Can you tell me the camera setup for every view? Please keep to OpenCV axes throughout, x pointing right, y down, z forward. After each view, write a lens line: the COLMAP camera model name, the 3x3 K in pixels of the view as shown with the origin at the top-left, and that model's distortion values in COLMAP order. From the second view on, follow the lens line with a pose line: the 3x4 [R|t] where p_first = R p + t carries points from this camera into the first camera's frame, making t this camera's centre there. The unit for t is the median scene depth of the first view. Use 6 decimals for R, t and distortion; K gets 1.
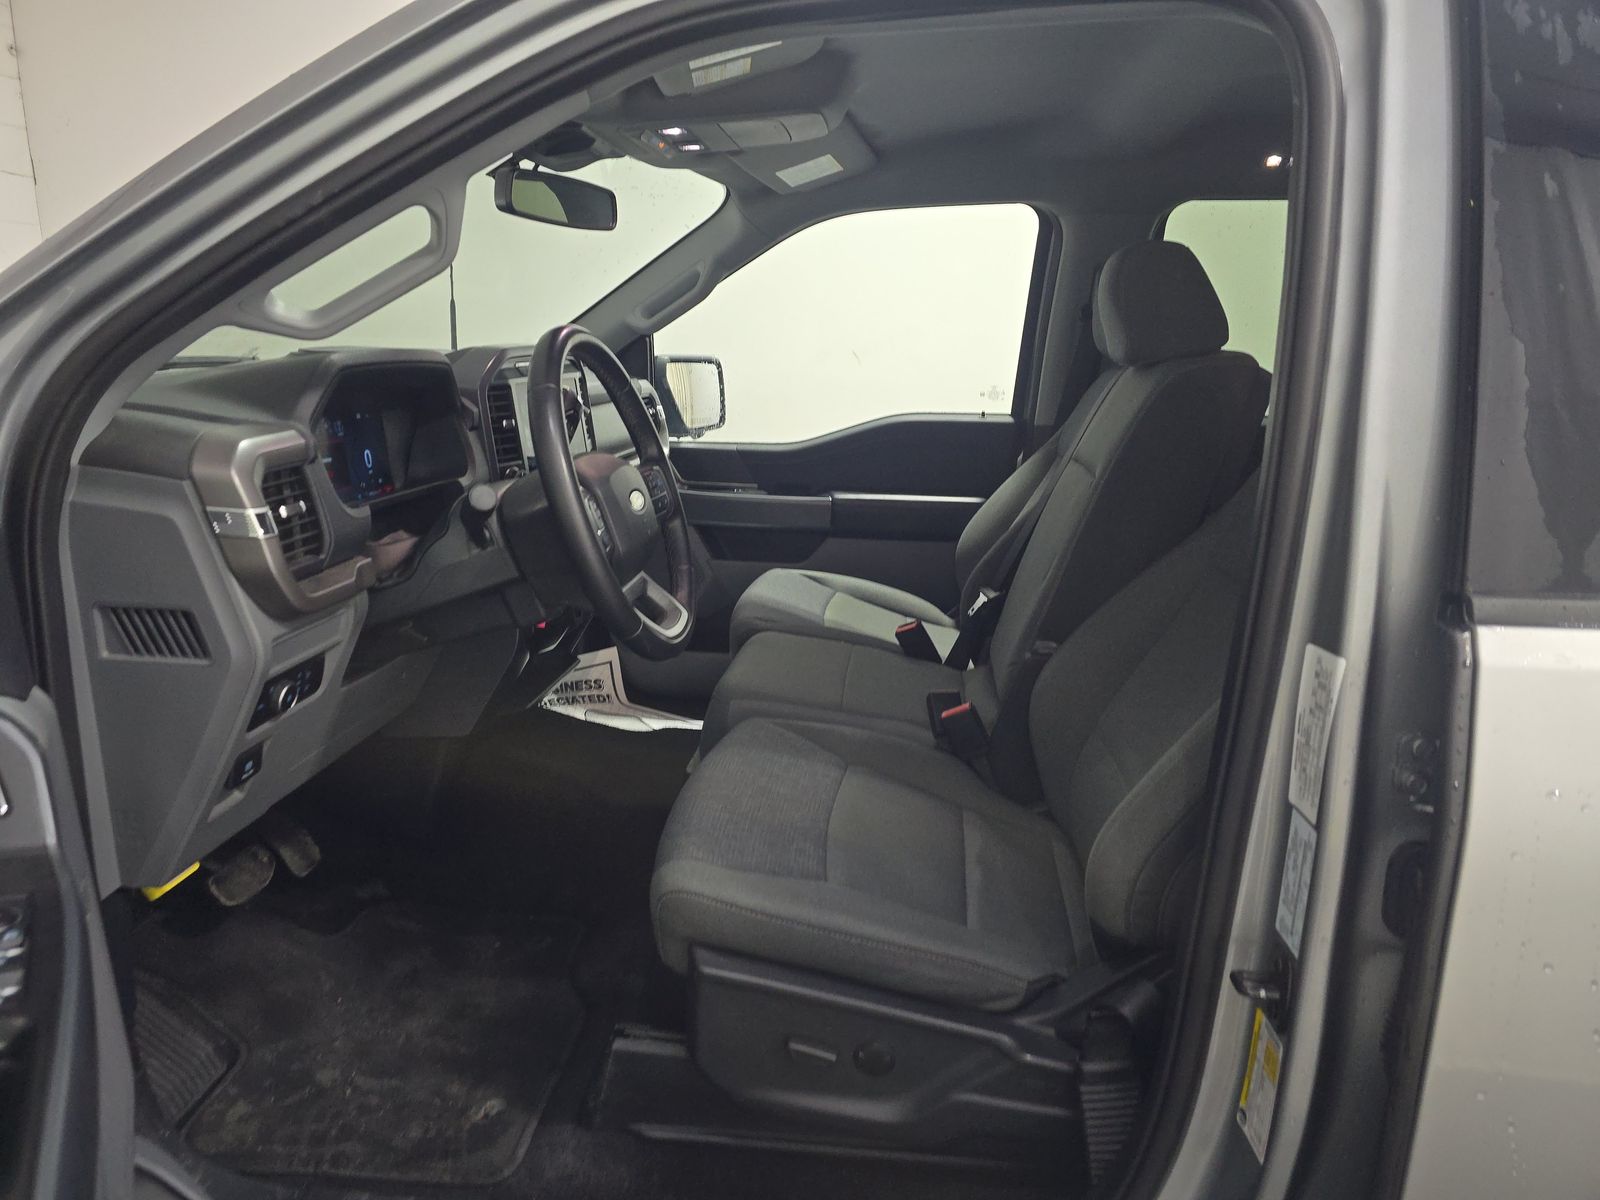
lens RADIAL K [[1071.9, 0, 804.5], [0, 1071.9, 613.6], [0, 0, 1]] dist [0.028090, -0.004724]
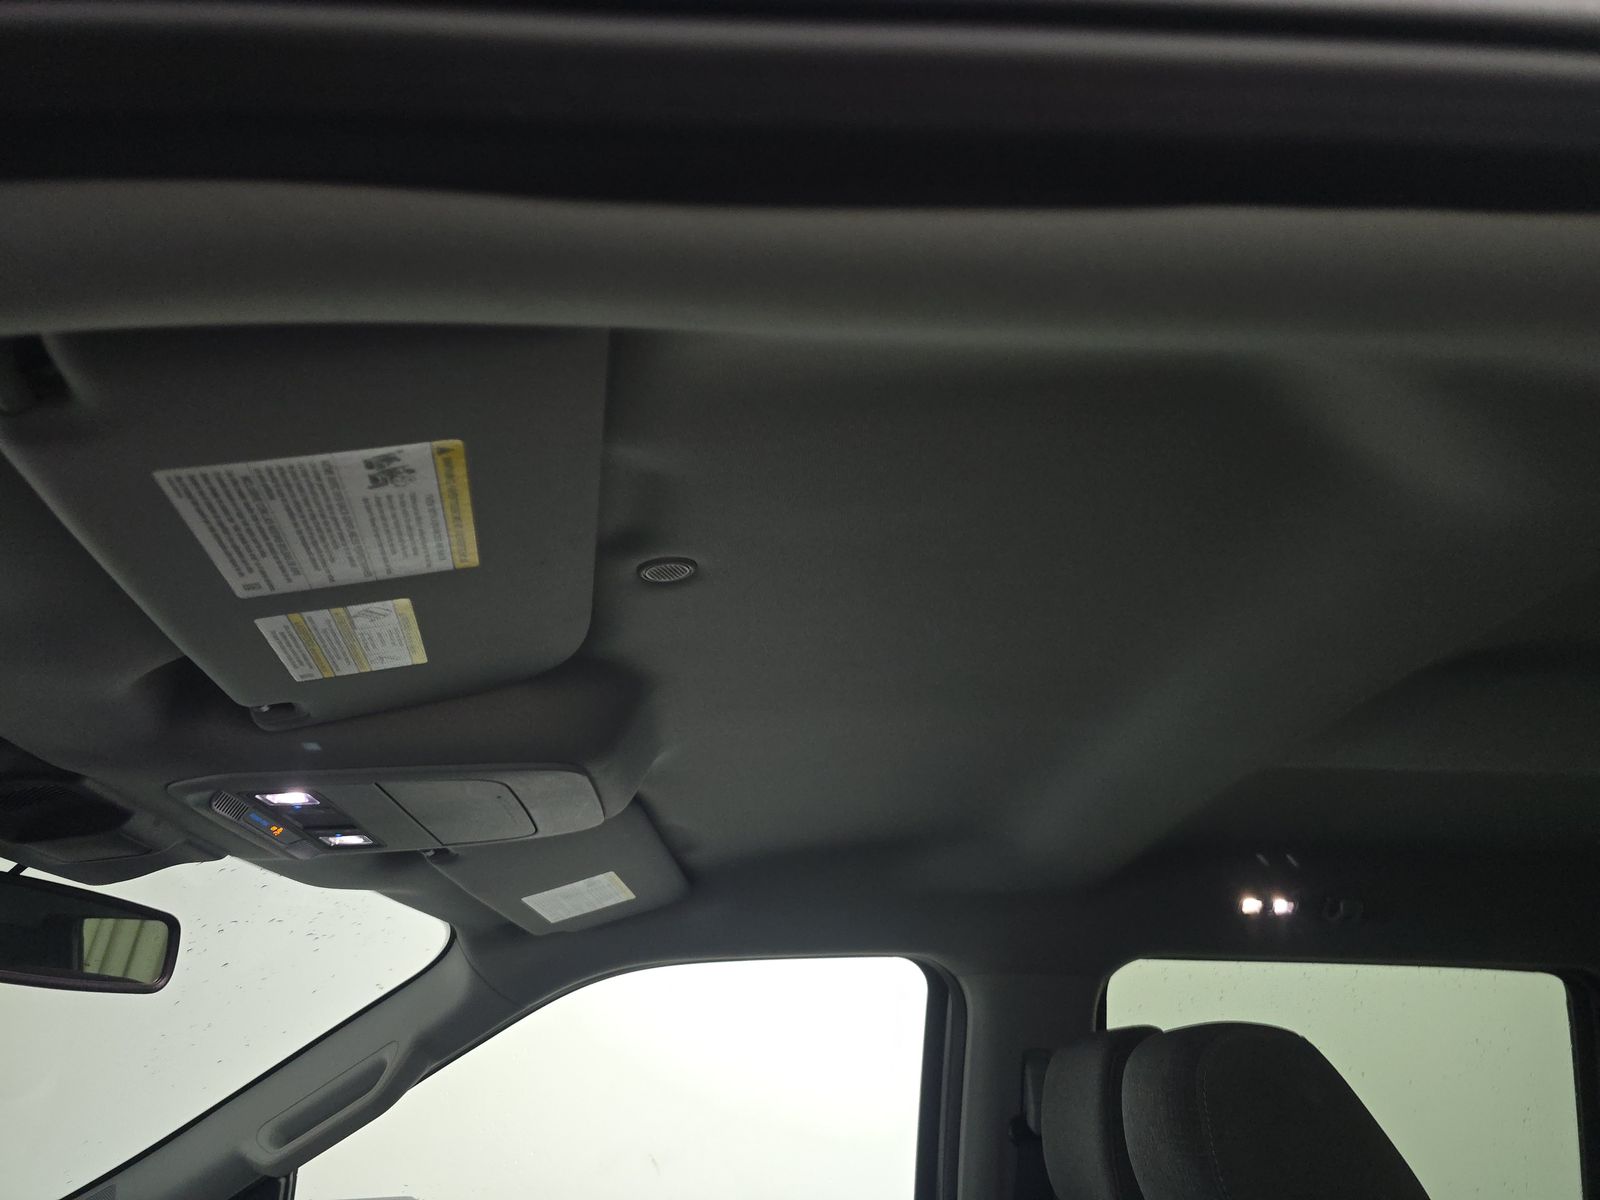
lens RADIAL K [[1071.9, 0, 808.3], [0, 1071.9, 614.1], [0, 0, 1]] dist [0.028090, -0.004724]
pose [[0.985574, 0.064719, 0.156381, 0.027443], [0.048383, 0.777694, -0.626778, -0.146503], [-0.162181, 0.625302, 0.763344, 0.412784]]
